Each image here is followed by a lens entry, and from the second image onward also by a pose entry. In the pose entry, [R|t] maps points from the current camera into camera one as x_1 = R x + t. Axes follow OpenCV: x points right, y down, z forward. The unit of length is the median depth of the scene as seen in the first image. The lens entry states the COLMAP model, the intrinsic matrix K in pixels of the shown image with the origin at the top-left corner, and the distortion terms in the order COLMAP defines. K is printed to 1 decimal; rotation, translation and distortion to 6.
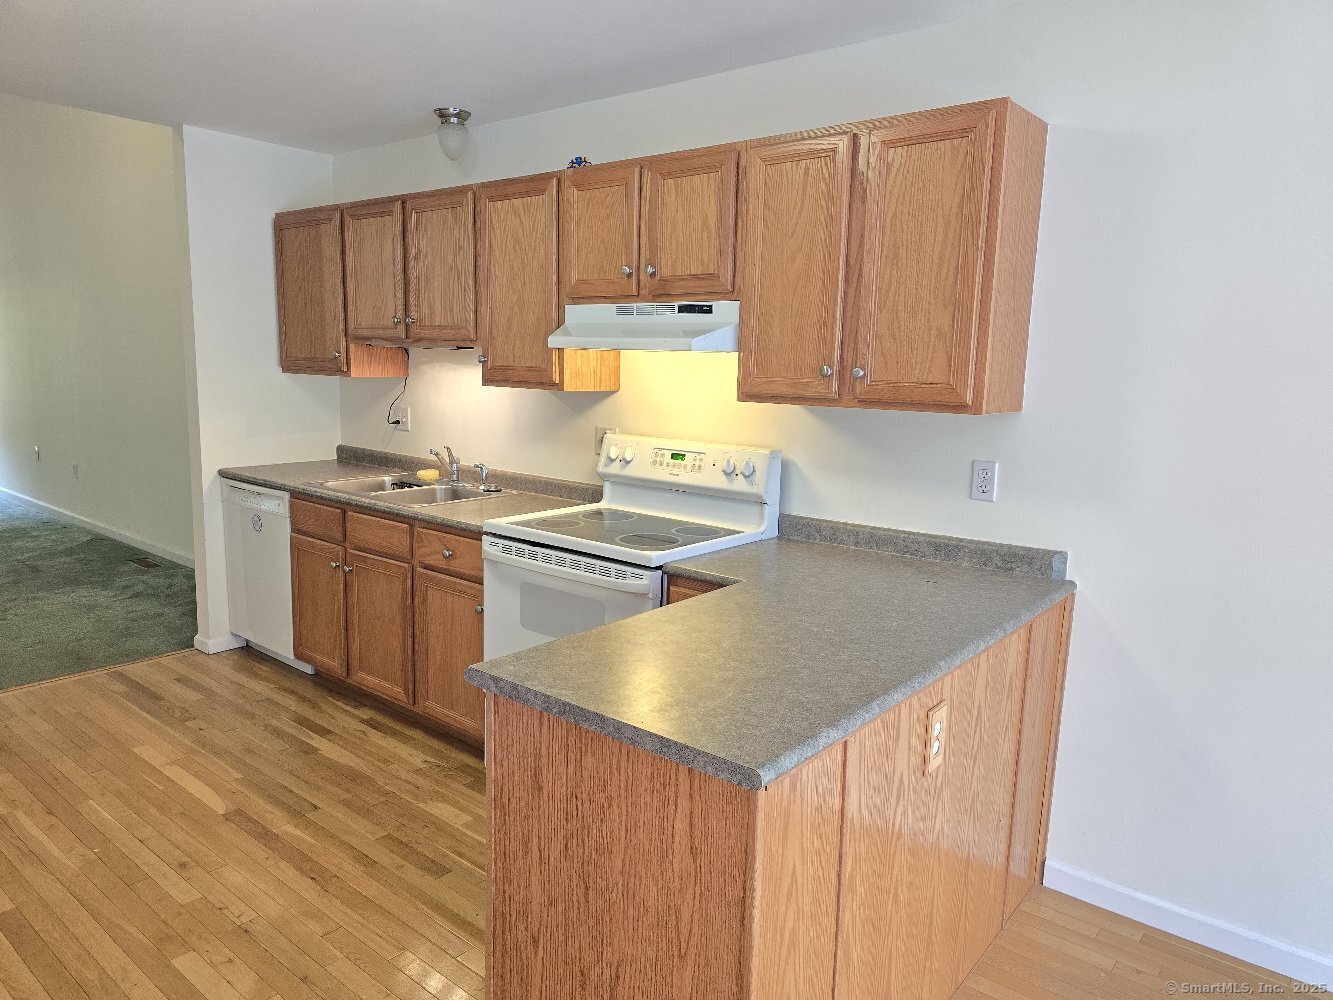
lens RADIAL K [[902.2, 0, 666.5], [0, 902.2, 500.0], [0, 0, 1]] dist [0.075050, -0.052655]
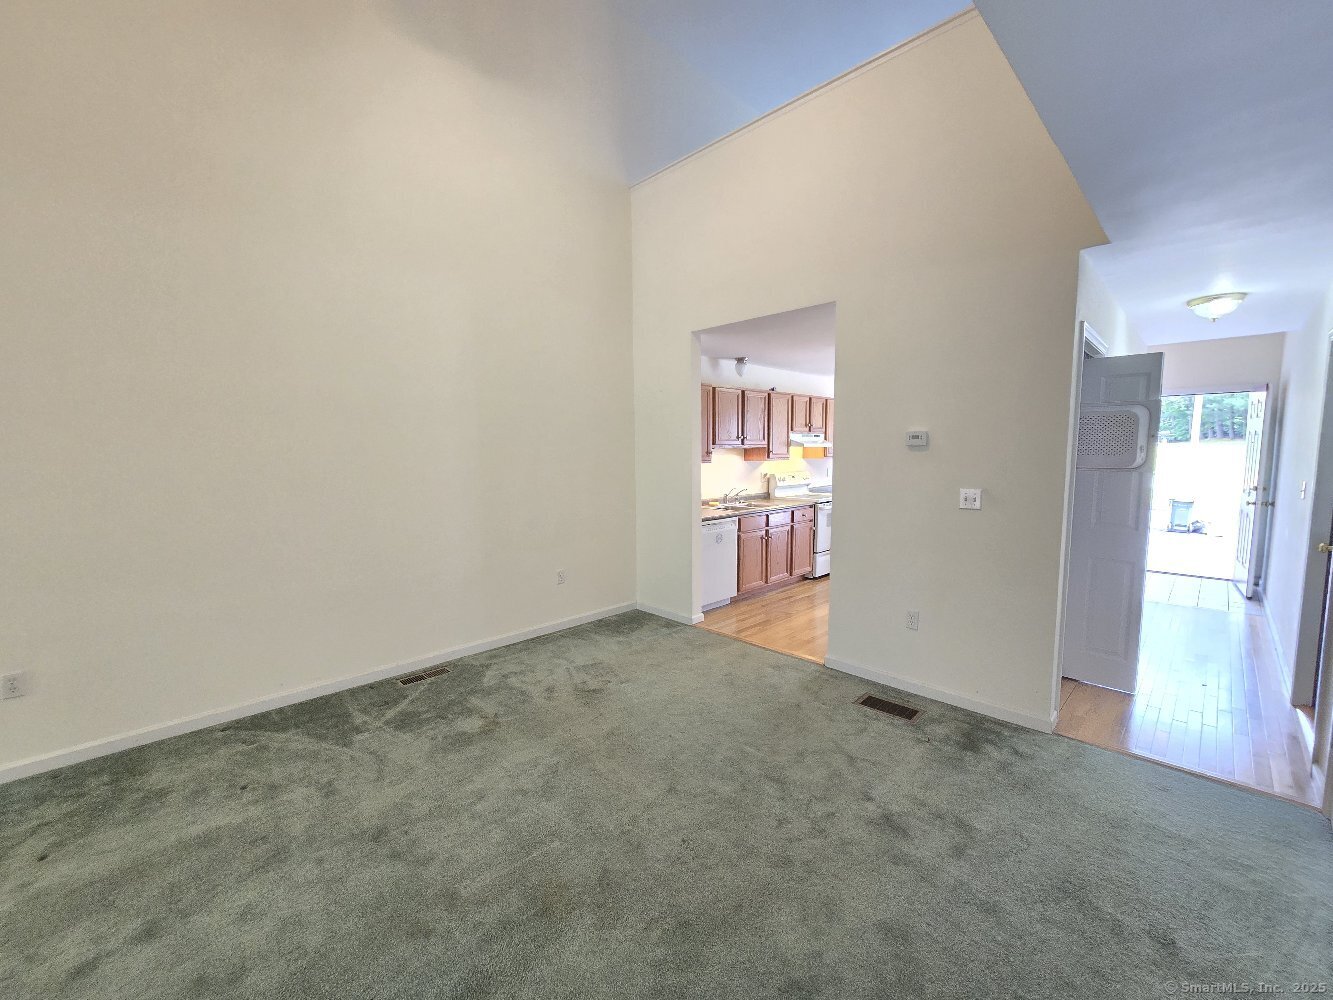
lens RADIAL K [[547.6, 0, 666.5], [0, 547.6, 500.0], [0, 0, 1]] dist [0.000847, 0.000051]
pose [[0.096138, -0.121963, 0.987868, -1.683548], [0.162563, 0.981063, 0.105303, -0.205454], [-0.982003, 0.150467, 0.114144, 1.002538]]
